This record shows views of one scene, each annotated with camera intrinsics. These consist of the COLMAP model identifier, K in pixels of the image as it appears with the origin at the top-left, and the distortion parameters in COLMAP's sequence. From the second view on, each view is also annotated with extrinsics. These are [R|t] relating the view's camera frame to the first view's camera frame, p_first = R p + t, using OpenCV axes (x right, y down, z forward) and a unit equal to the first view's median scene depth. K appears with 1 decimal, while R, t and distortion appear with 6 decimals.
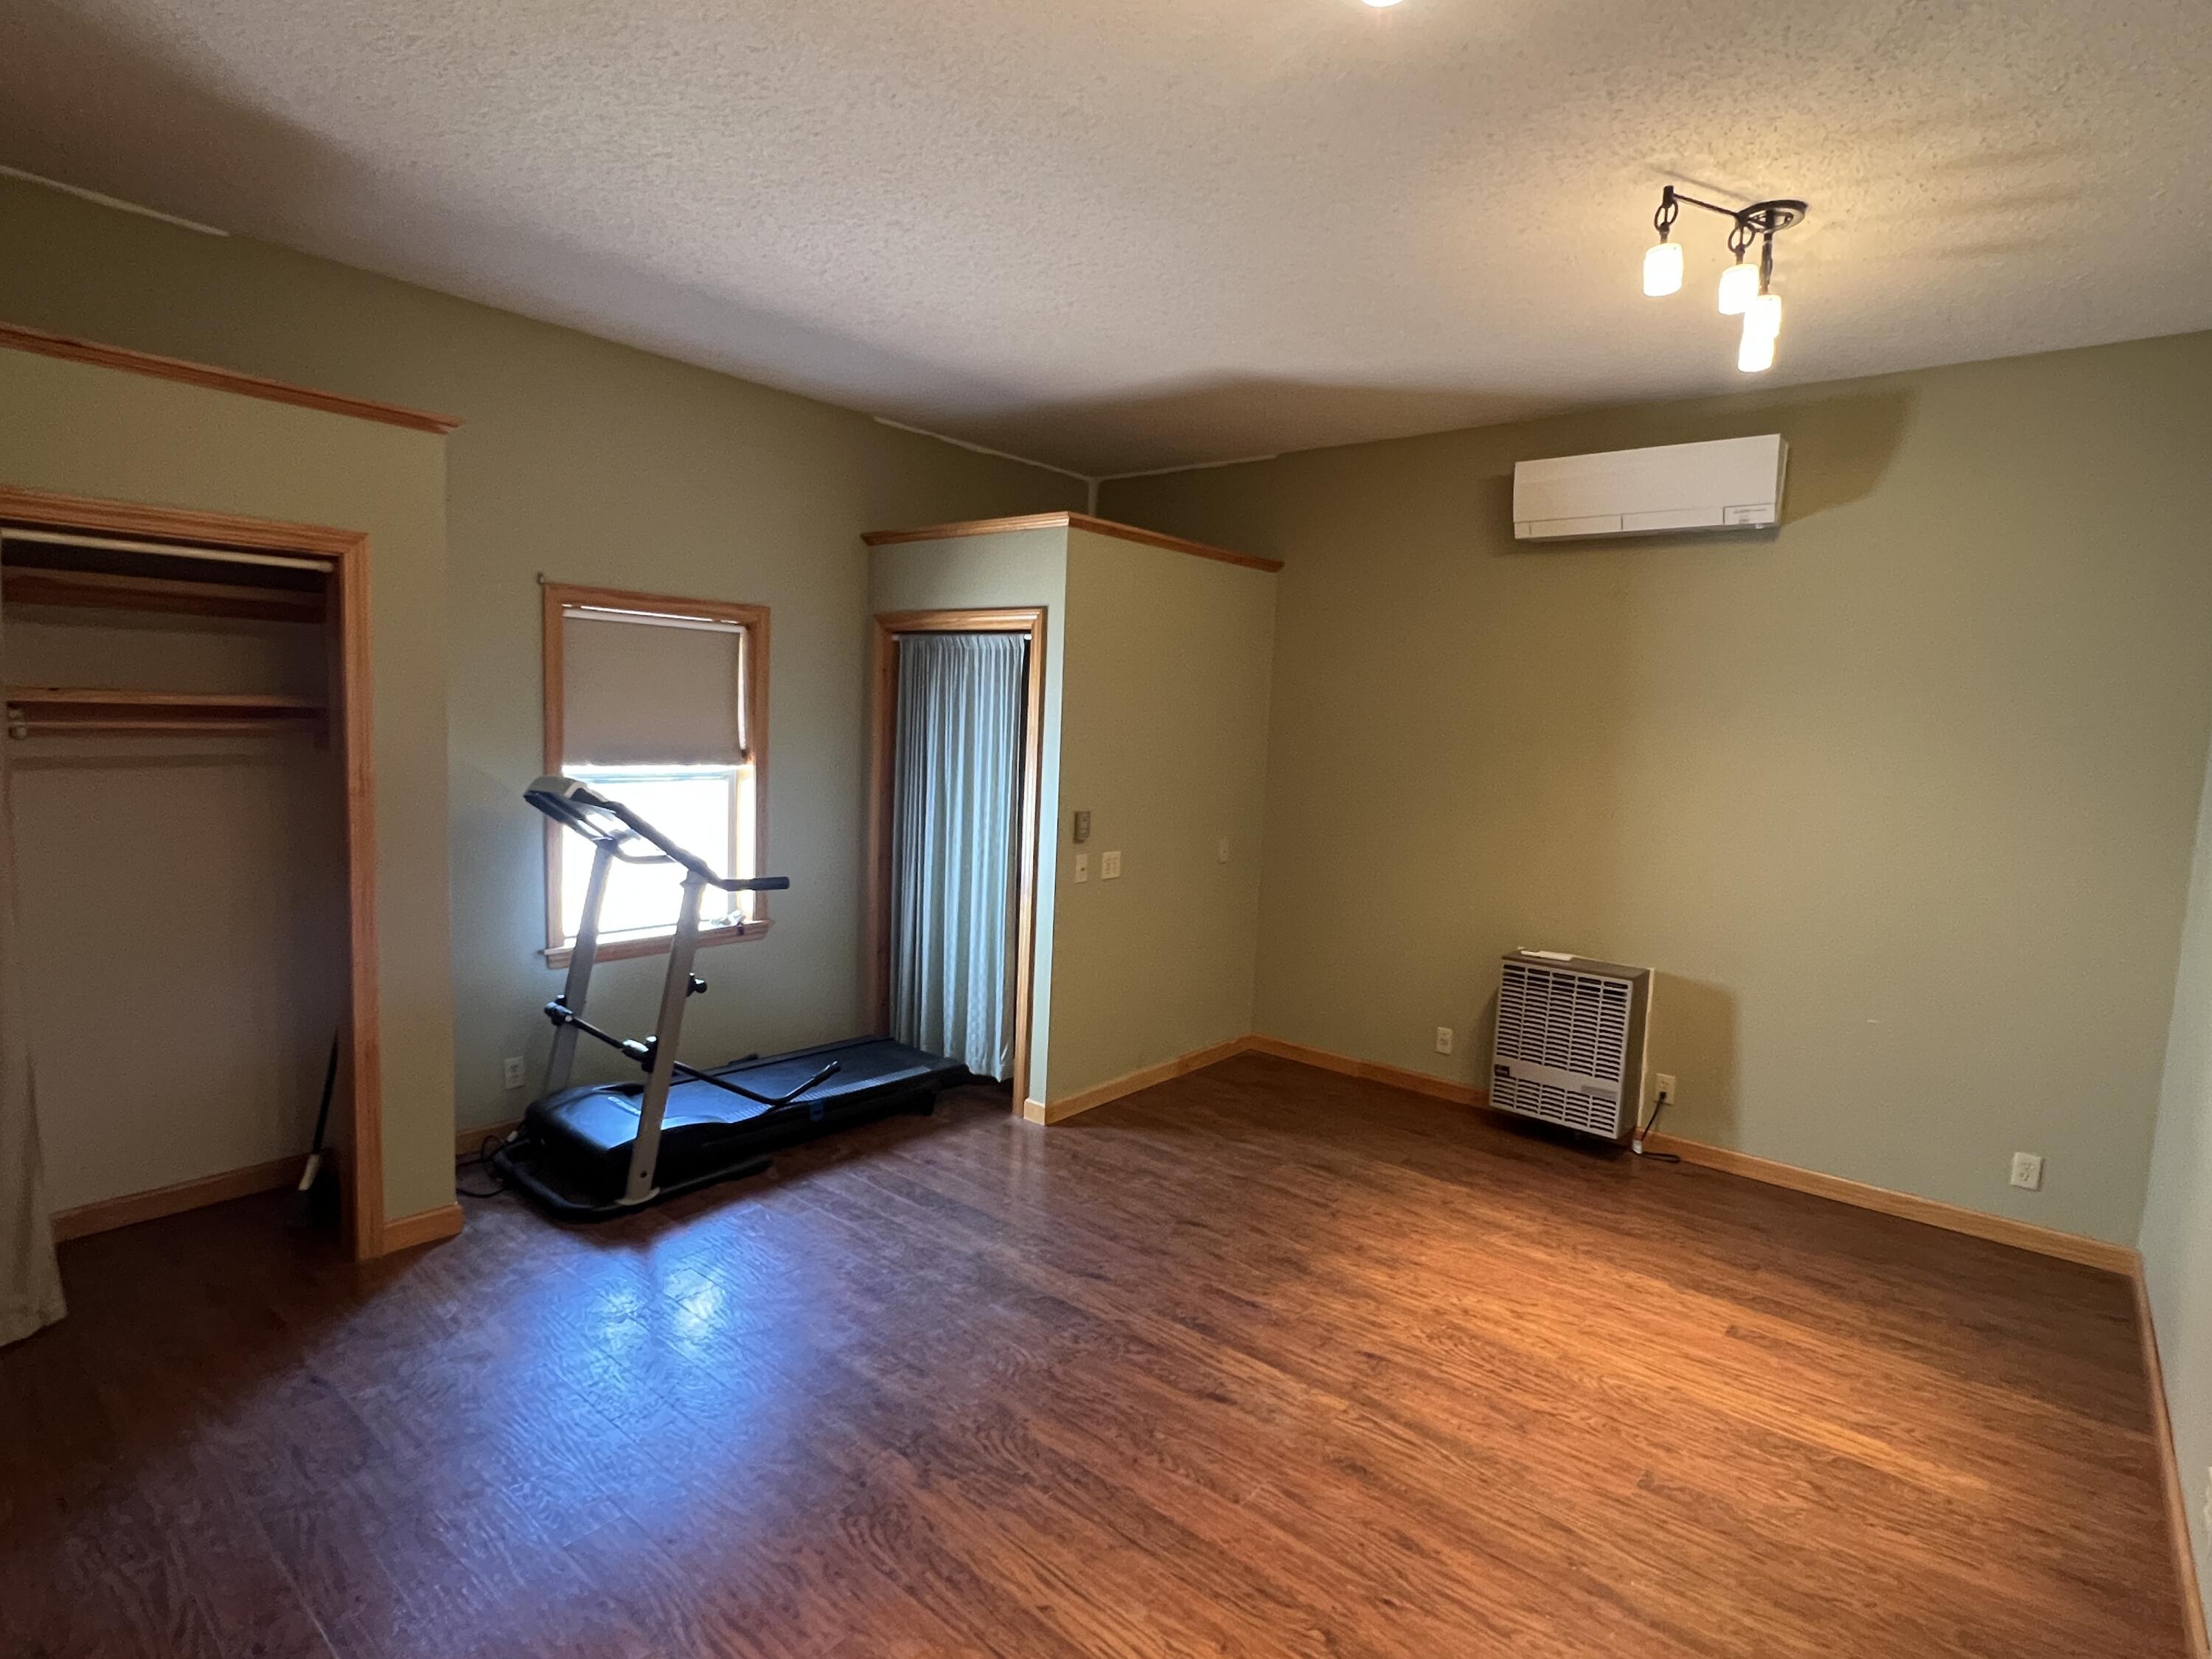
lens RADIAL K [[1125.8, 0, 1098.1], [0, 1125.8, 829.1], [0, 0, 1]] dist [-0.000529, -0.000196]
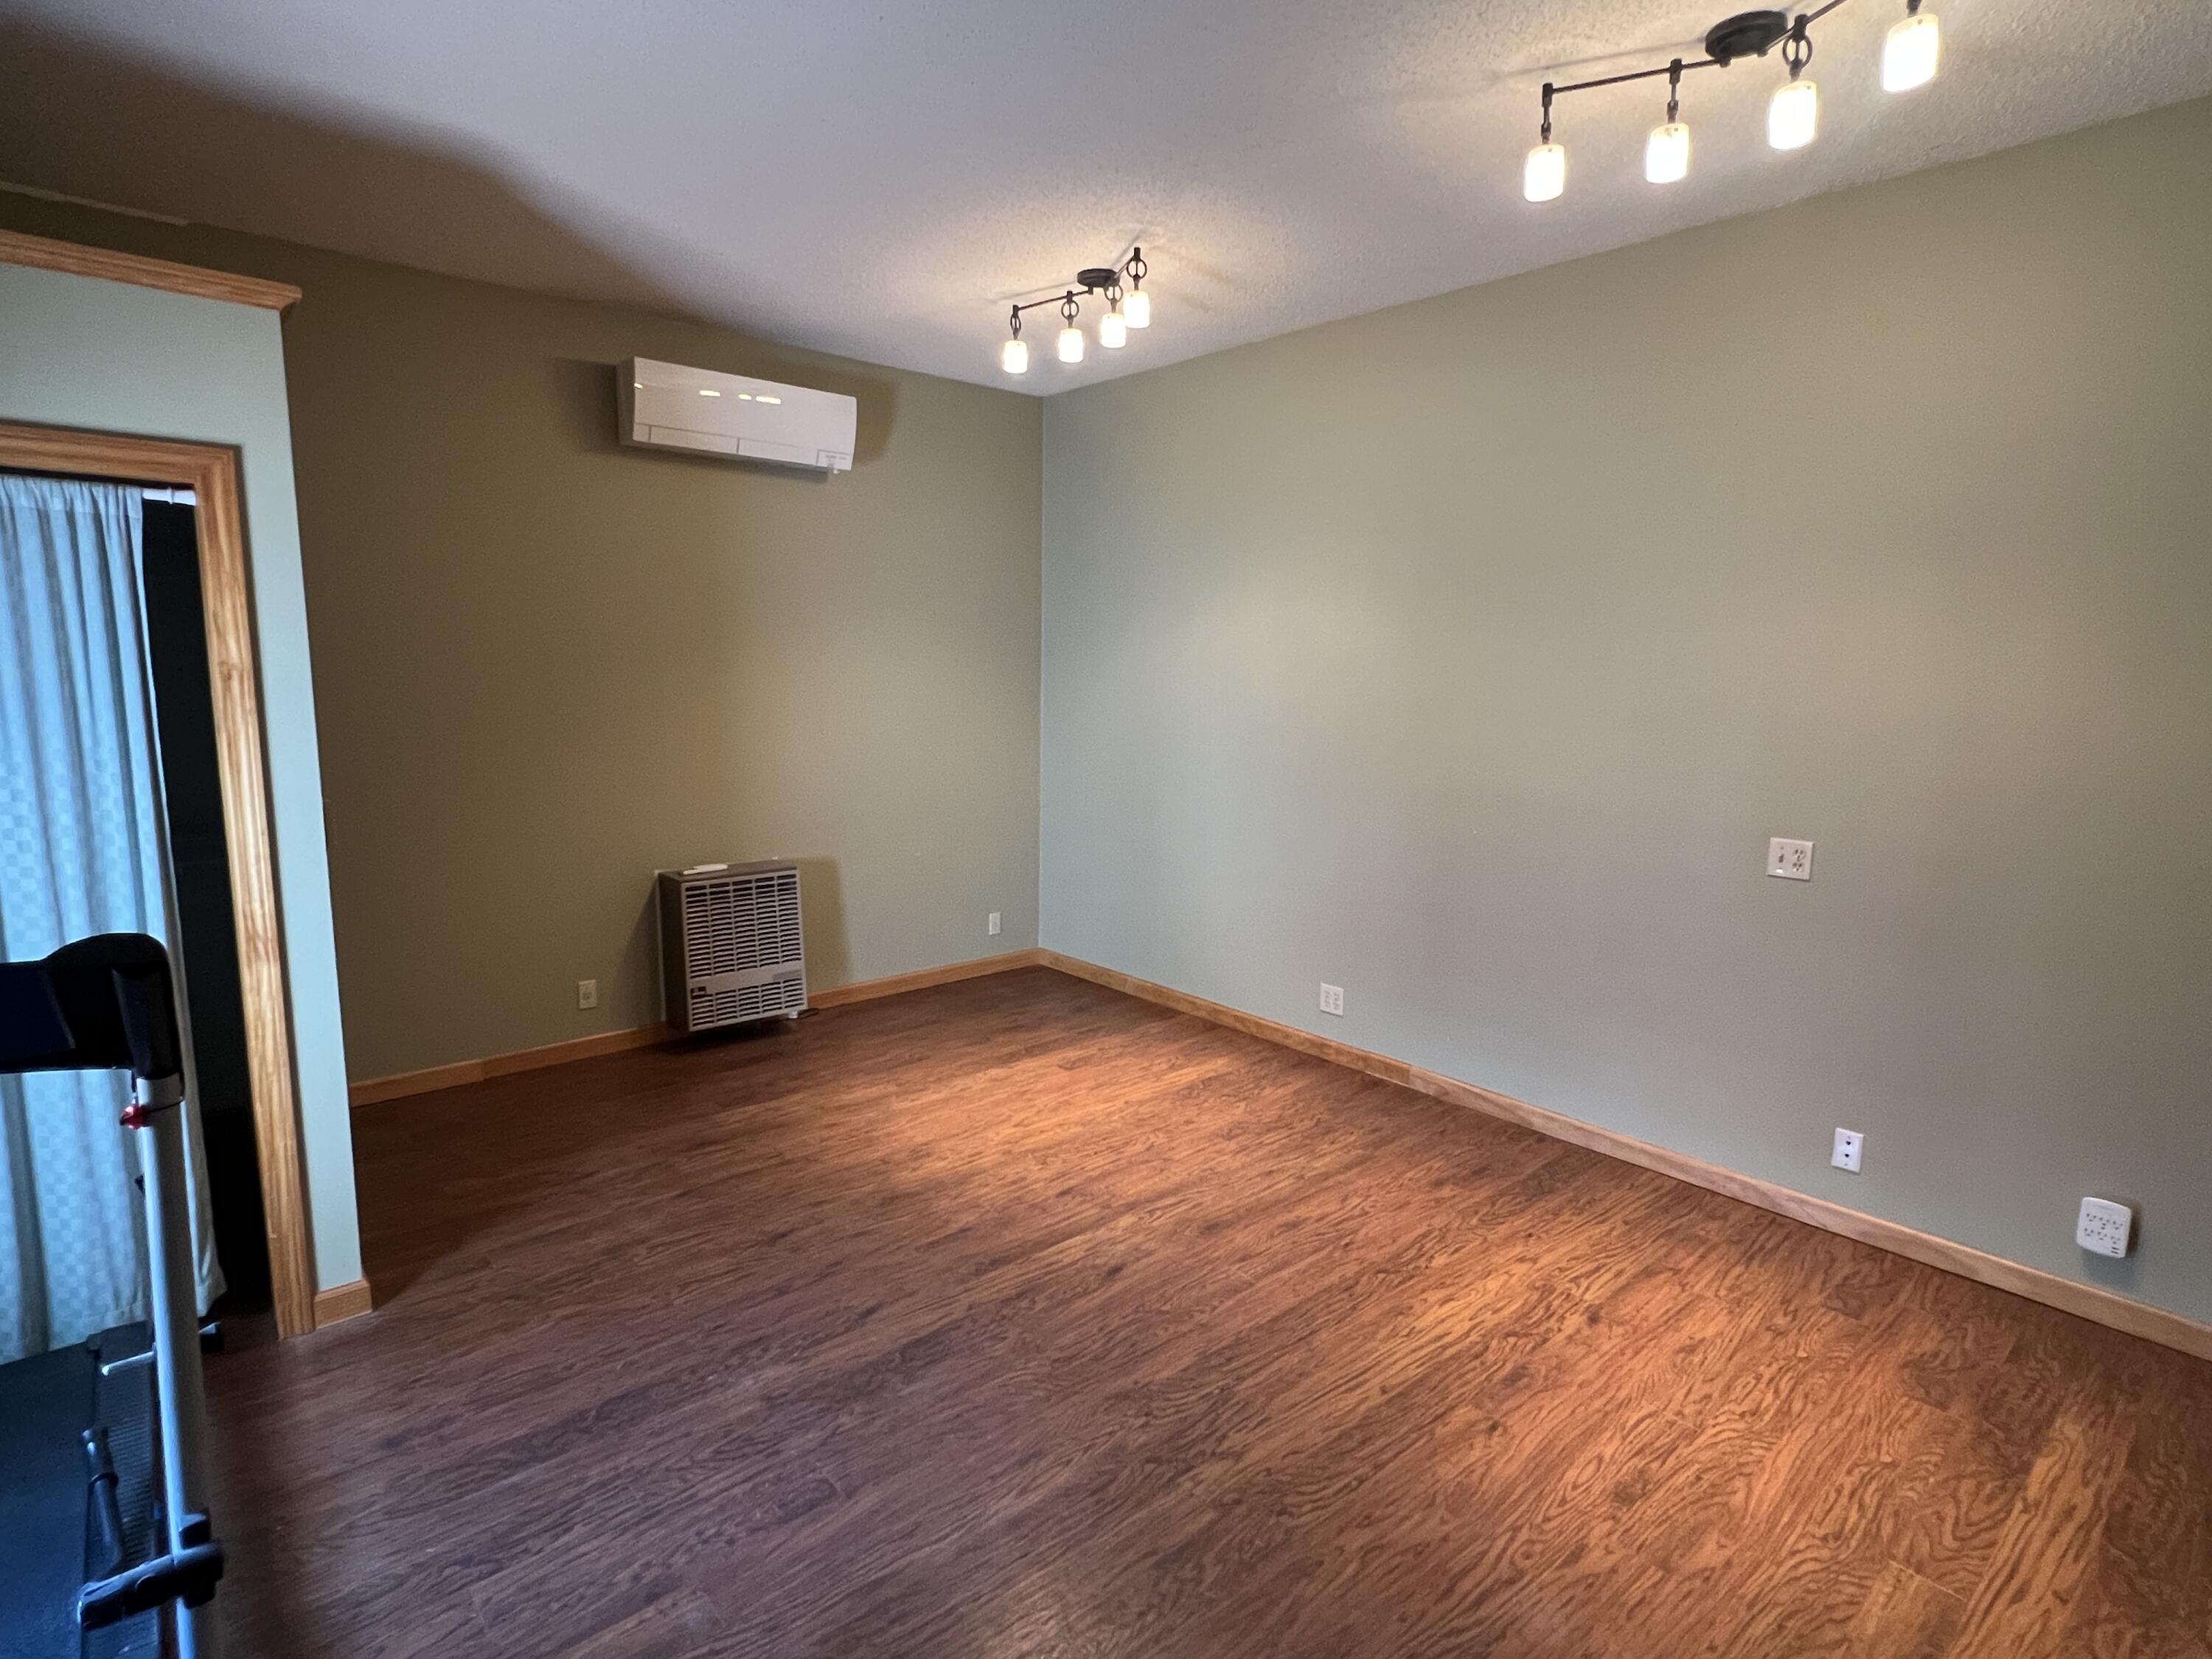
lens RADIAL K [[1125.8, 0, 1098.1], [0, 1125.8, 829.1], [0, 0, 1]] dist [-0.000529, -0.000196]
pose [[0.157431, -0.184985, 0.970049, -0.709353], [0.091092, 0.980831, 0.172257, -0.089795], [-0.983320, 0.061245, 0.171264, 0.638881]]
